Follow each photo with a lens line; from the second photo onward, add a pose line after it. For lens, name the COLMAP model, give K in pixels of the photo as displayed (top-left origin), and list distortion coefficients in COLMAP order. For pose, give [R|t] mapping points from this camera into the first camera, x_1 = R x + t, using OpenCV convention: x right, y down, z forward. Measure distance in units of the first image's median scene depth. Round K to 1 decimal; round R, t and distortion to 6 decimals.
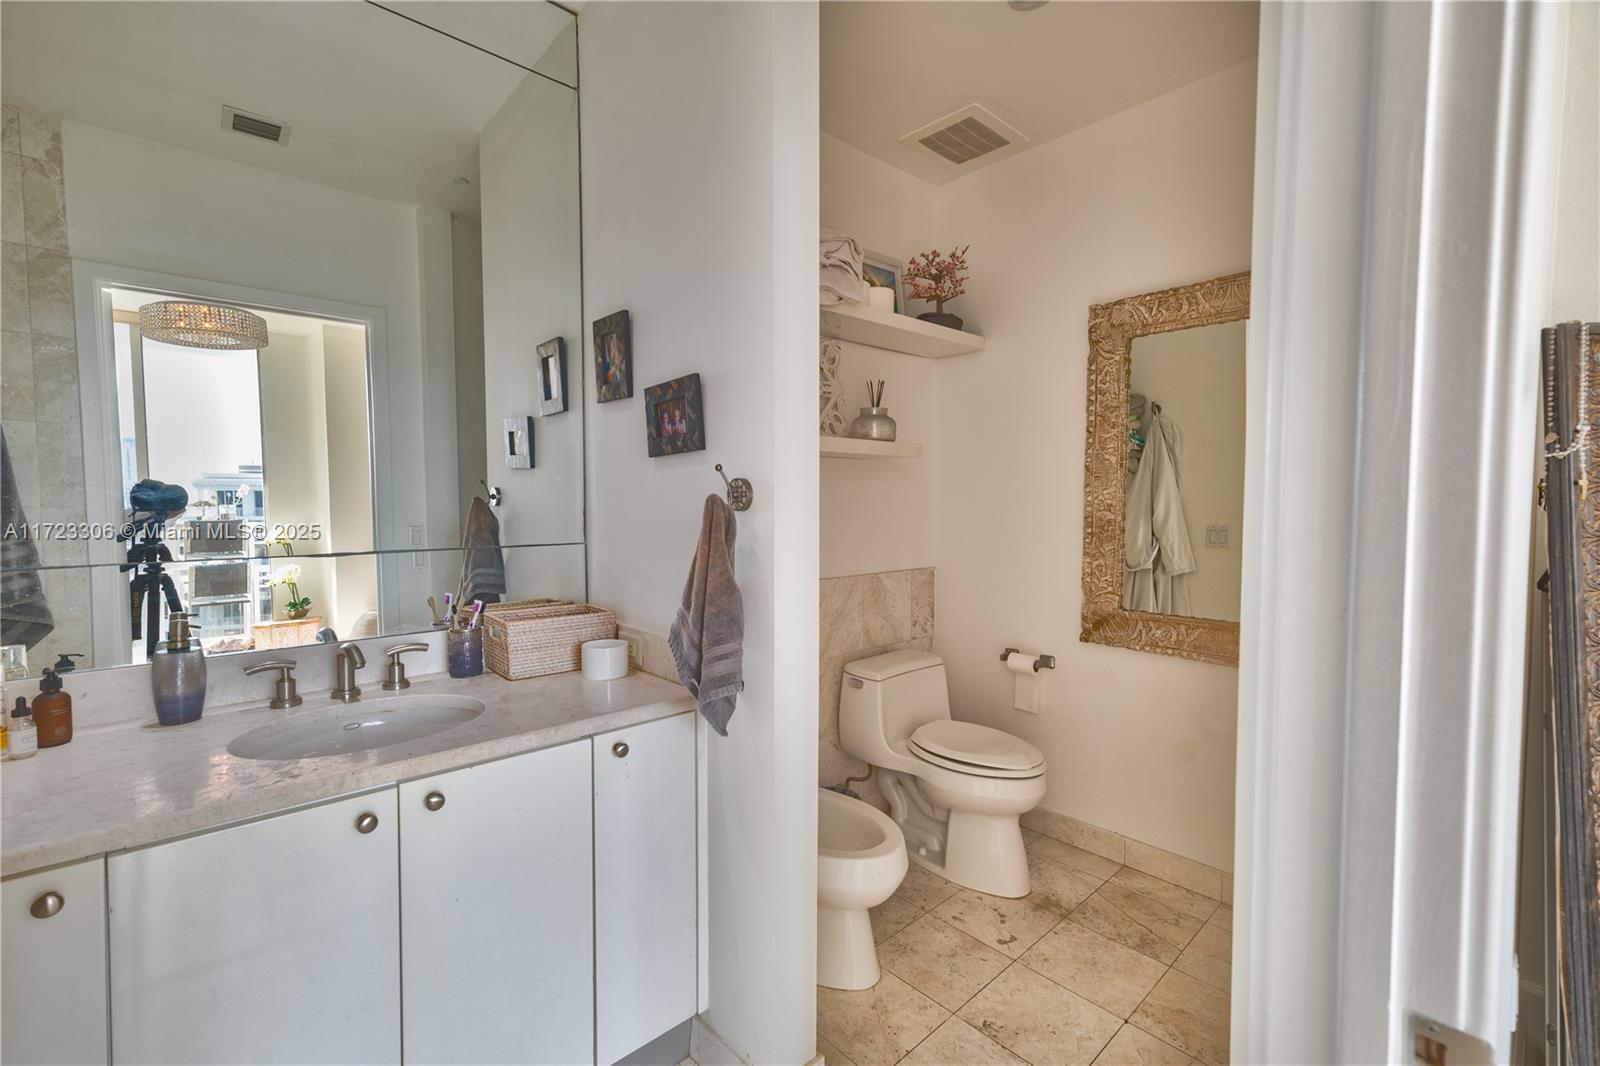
lens RADIAL K [[694.9, 0, 789.7], [0, 694.9, 525.3], [0, 0, 1]] dist [0.004731, 0.001722]
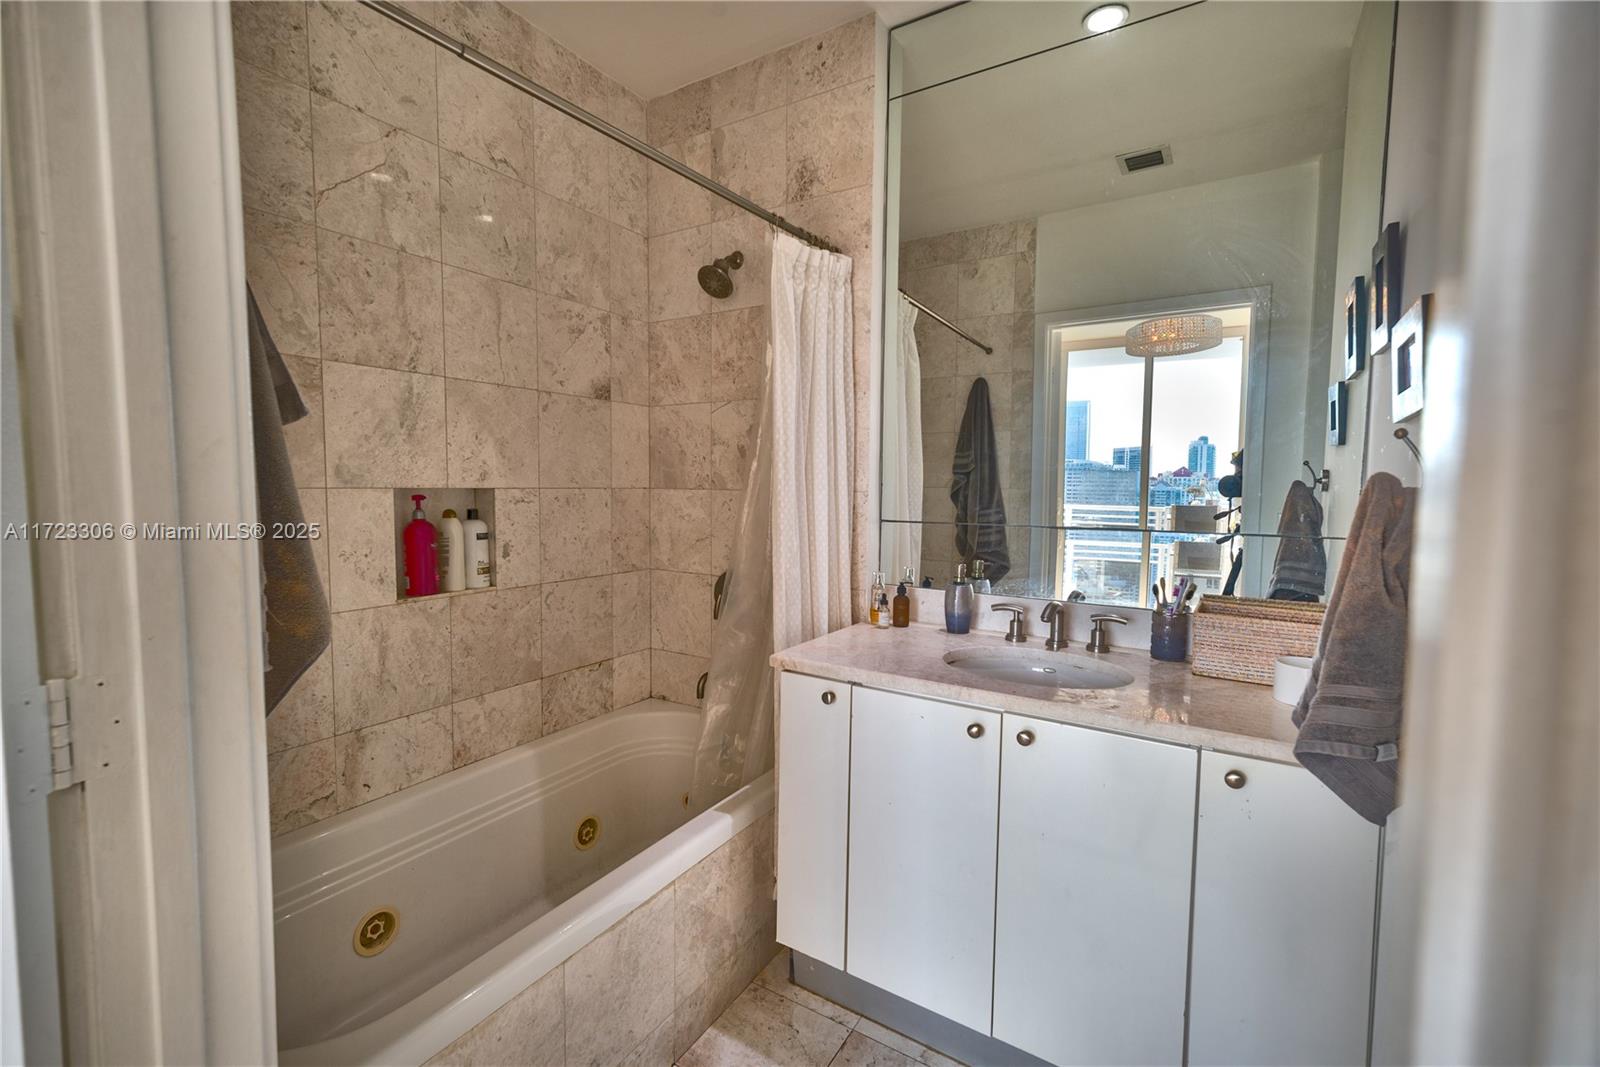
lens RADIAL K [[694.9, 0, 789.0], [0, 694.9, 536.7], [0, 0, 1]] dist [0.004731, 0.001722]
pose [[0.258914, 0.076211, -0.962889, 0.357108], [-0.043897, 0.996781, 0.067090, -0.002363], [0.964902, 0.024898, 0.261426, 0.219723]]
